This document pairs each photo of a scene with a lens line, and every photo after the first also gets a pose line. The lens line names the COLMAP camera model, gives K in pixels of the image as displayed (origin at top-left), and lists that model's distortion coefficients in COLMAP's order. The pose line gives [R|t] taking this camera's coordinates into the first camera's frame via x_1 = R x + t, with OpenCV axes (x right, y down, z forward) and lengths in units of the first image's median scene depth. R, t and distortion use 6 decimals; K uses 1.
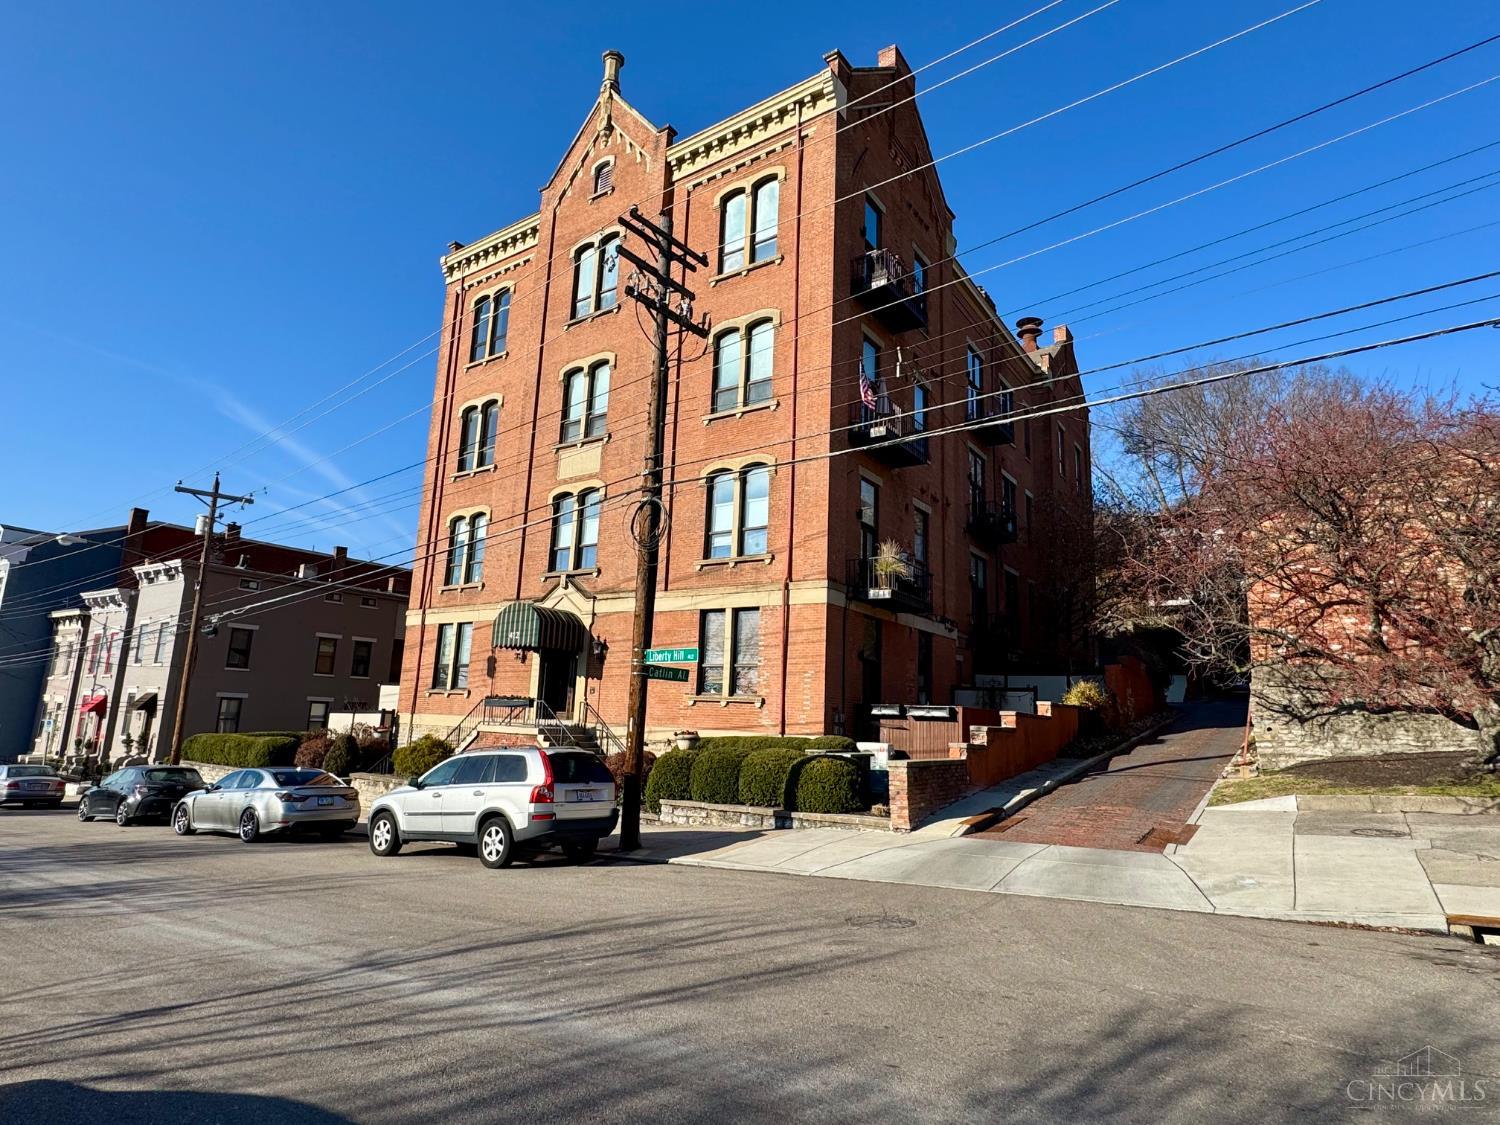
lens RADIAL K [[796.2, 0, 752.1], [0, 796.2, 562.4], [0, 0, 1]] dist [0.001440, 0.000139]
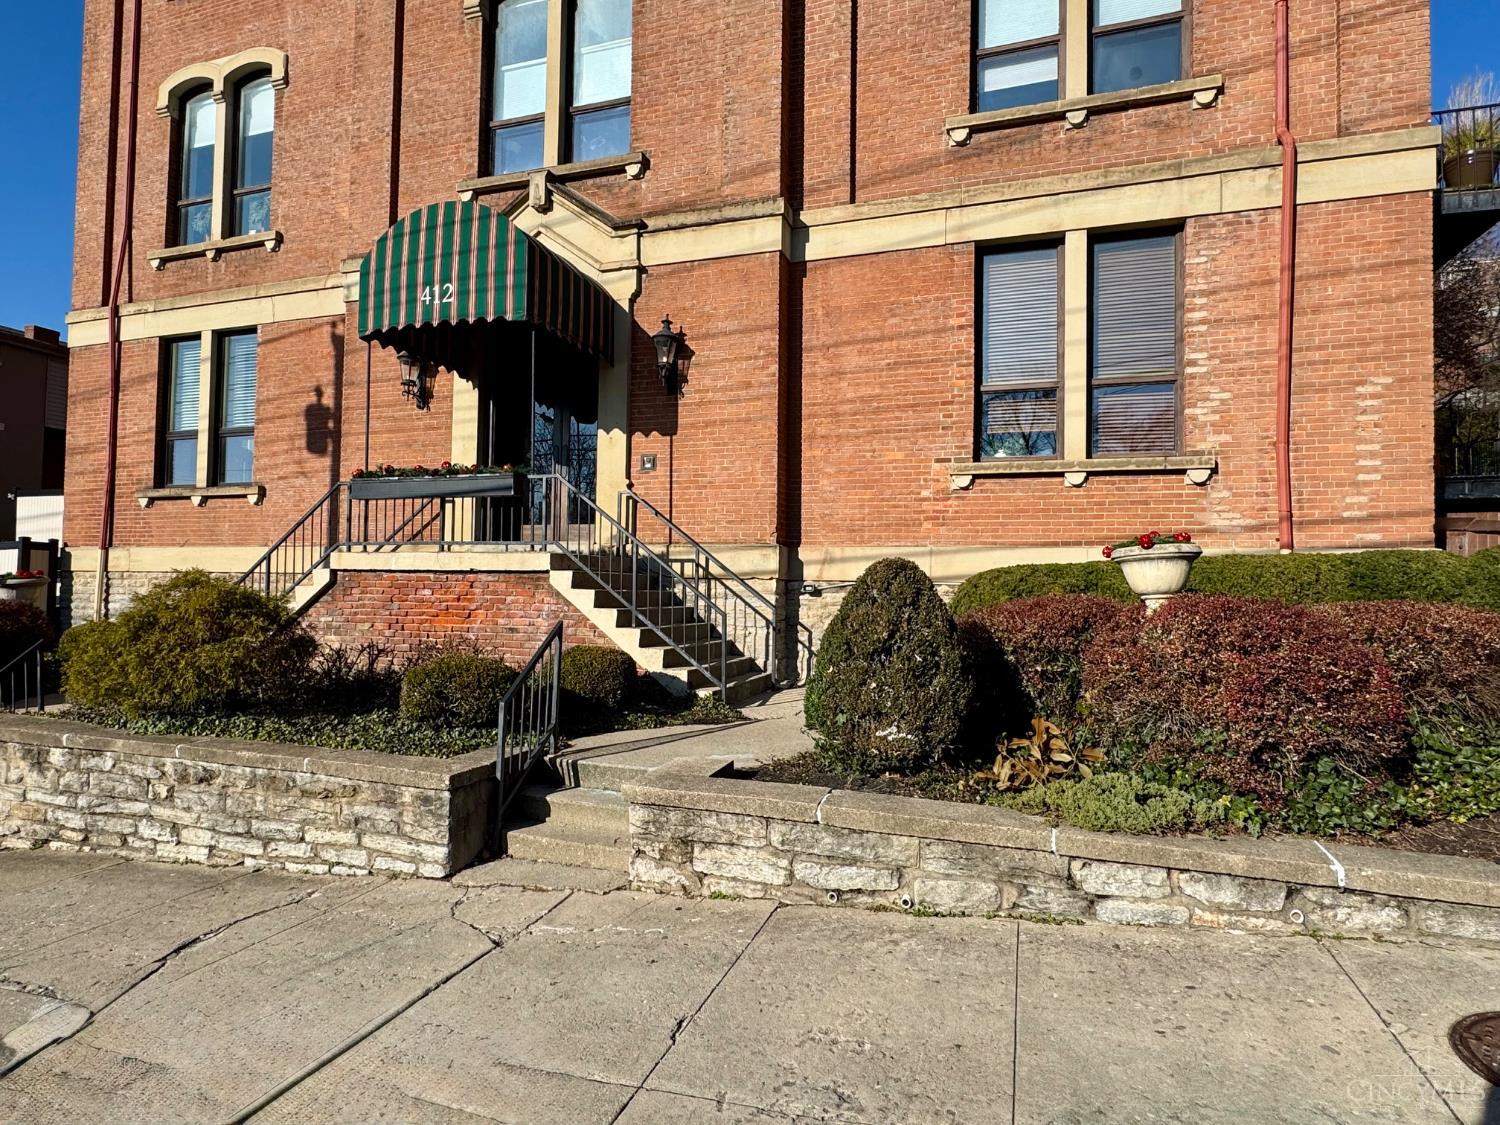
lens RADIAL K [[823.3, 0, 755.0], [0, 823.3, 559.1], [0, 0, 1]] dist [-0.002268, -0.000318]
pose [[0.960328, -0.013444, 0.278548, -0.249237], [-0.031643, 0.987133, 0.156740, 0.134399], [-0.277071, -0.159336, 0.947546, 0.561471]]
